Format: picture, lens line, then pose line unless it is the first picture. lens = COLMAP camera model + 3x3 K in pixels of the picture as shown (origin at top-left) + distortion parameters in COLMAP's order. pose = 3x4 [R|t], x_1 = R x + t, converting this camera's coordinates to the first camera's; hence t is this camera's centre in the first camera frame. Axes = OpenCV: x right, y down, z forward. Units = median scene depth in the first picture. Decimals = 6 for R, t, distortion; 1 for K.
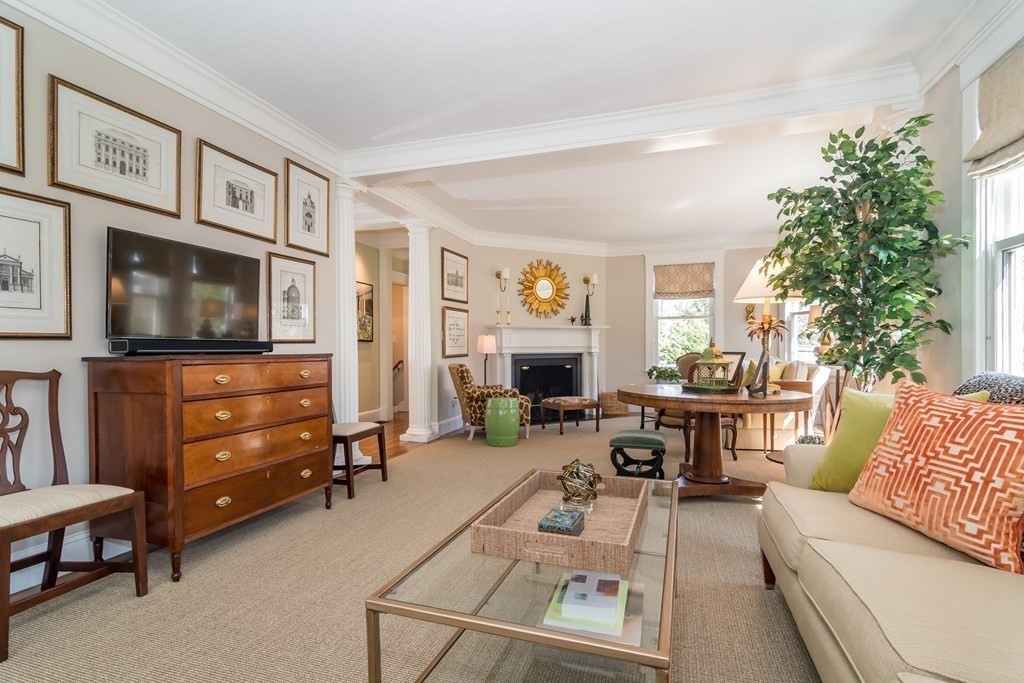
lens RADIAL K [[497.8, 0, 516.4], [0, 497.8, 353.6], [0, 0, 1]] dist [-0.019217, 0.001322]
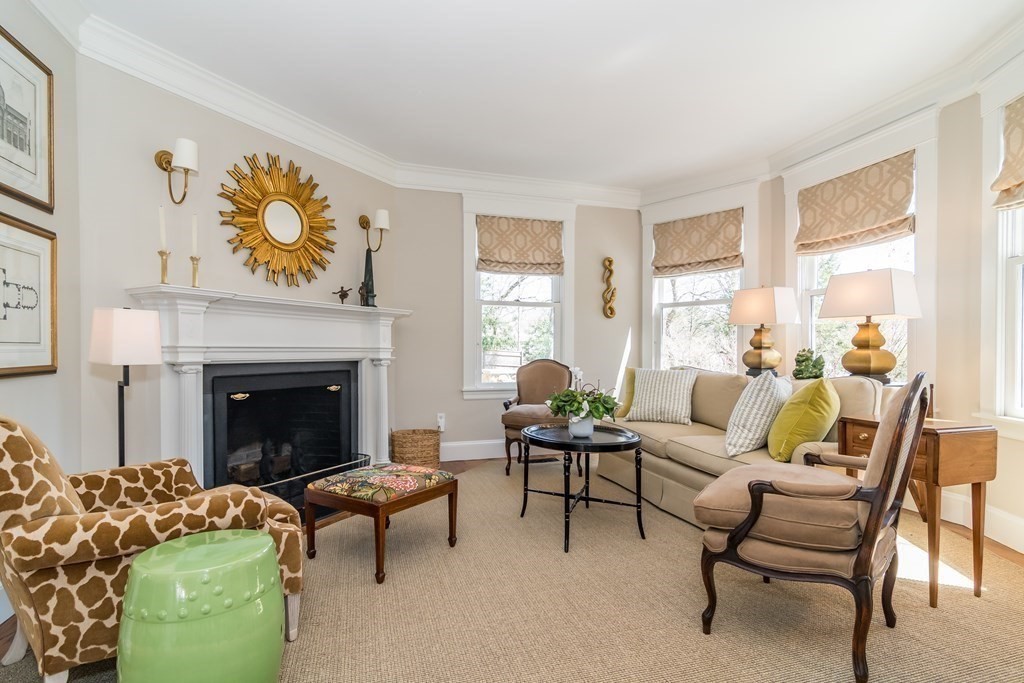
lens RADIAL K [[497.8, 0, 516.4], [0, 497.8, 353.6], [0, 0, 1]] dist [-0.019217, 0.001322]
pose [[0.817532, 0.002931, 0.575875, -0.031057], [0.002576, 0.999958, -0.008745, -0.003430], [-0.575877, 0.008633, 0.817491, 0.503169]]
